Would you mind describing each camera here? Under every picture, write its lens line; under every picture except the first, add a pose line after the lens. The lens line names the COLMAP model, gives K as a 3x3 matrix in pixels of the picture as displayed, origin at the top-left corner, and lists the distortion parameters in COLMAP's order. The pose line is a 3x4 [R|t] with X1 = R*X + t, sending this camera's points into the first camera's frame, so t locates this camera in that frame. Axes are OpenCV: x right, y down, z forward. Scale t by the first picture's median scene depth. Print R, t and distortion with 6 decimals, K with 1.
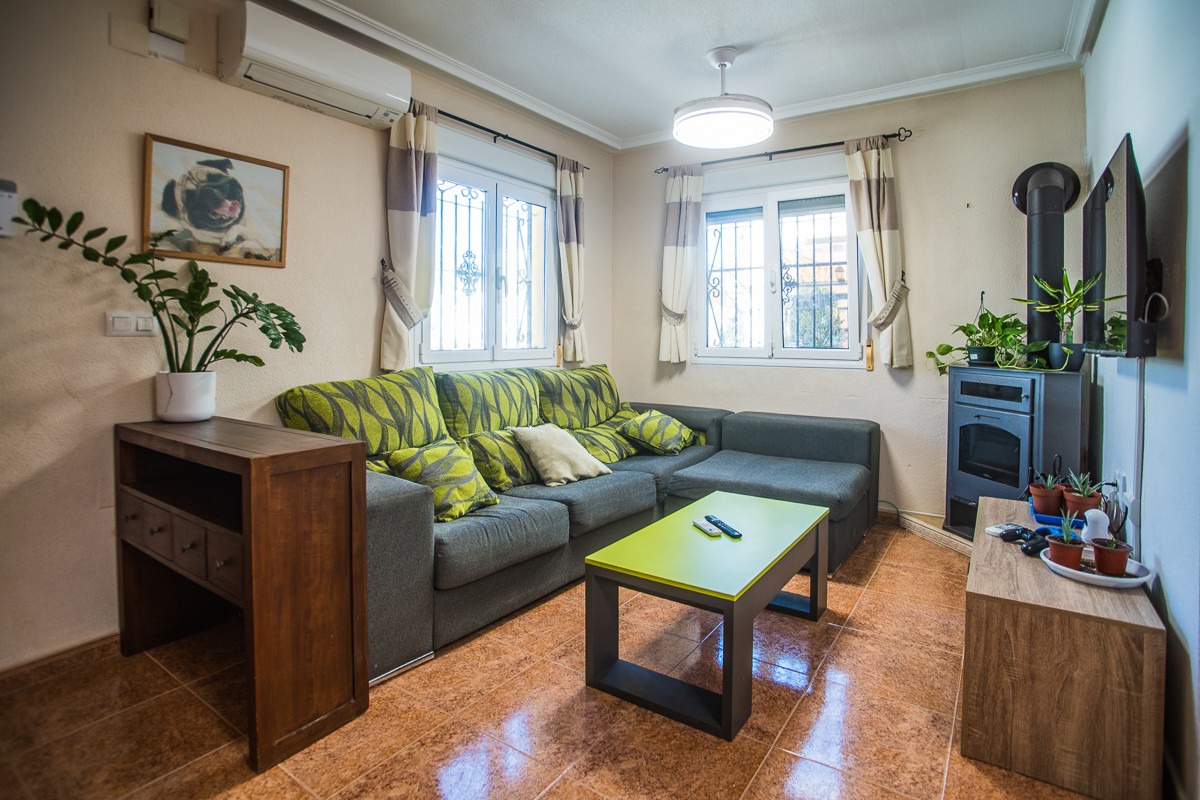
lens RADIAL K [[603.9, 0, 604.6], [0, 603.9, 348.6], [0, 0, 1]] dist [-0.057961, 0.018749]
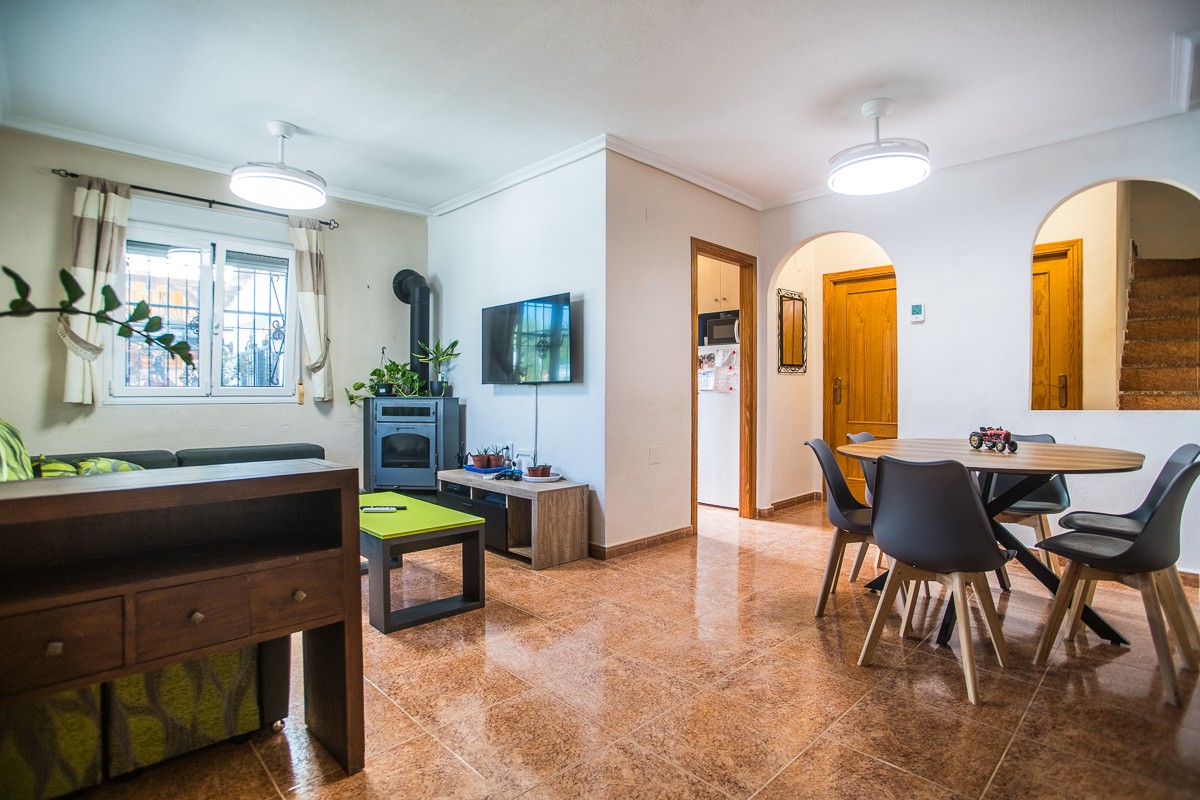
lens RADIAL K [[603.9, 0, 589.9], [0, 603.9, 388.6], [0, 0, 1]] dist [-0.057961, 0.018749]
pose [[0.212647, 0.003884, 0.977121, -0.789807], [0.021577, 0.999730, -0.008670, 0.034782], [-0.976891, 0.022927, 0.212506, 0.183794]]
